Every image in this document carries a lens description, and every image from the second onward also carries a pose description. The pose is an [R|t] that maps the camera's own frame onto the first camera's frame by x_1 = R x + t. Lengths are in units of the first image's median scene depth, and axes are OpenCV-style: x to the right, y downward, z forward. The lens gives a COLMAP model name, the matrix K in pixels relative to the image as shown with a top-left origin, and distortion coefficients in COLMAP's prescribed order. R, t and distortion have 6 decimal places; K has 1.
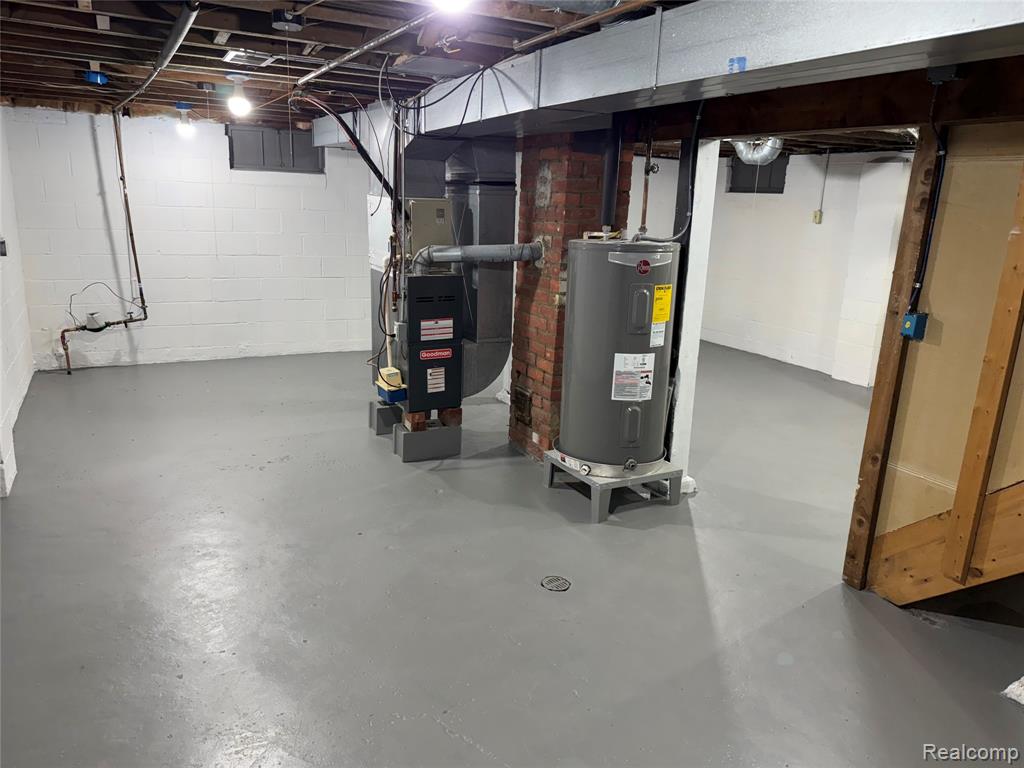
lens RADIAL K [[723.2, 0, 515.2], [0, 723.2, 383.5], [0, 0, 1]] dist [0.042047, -0.044630]
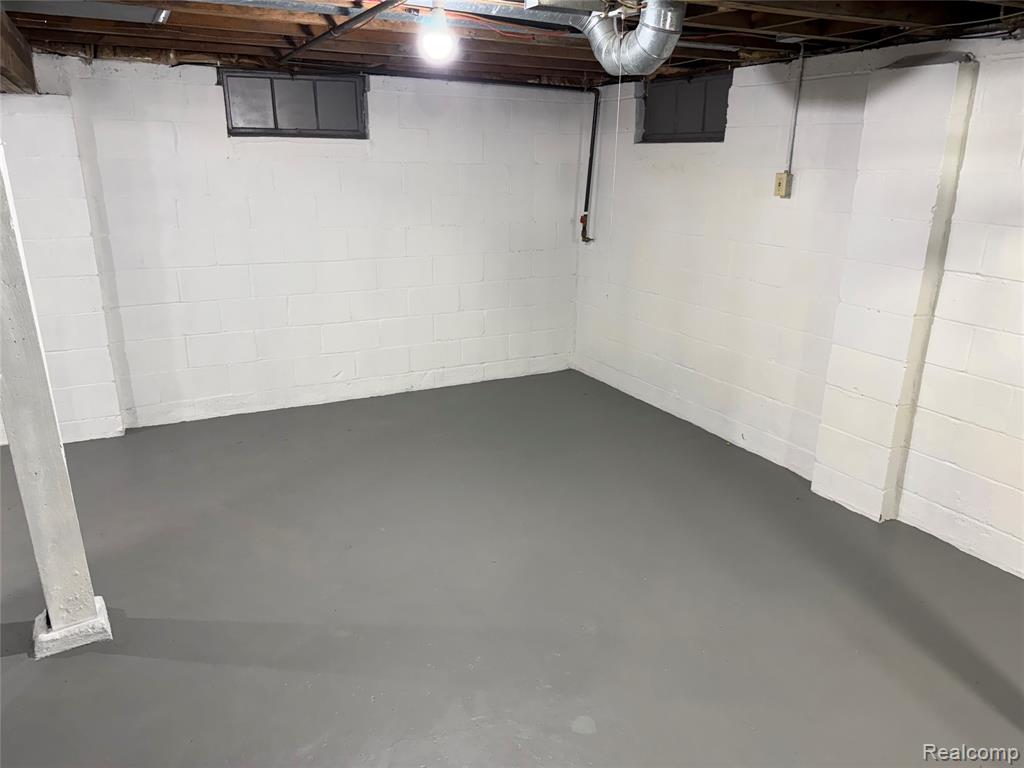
lens RADIAL K [[723.2, 0, 507.4], [0, 723.2, 385.3], [0, 0, 1]] dist [0.042047, -0.044630]
pose [[0.999530, -0.022575, -0.020723, 0.224210], [0.023620, 0.998384, 0.051683, -0.116205], [0.019523, -0.052148, 0.998449, 0.464906]]
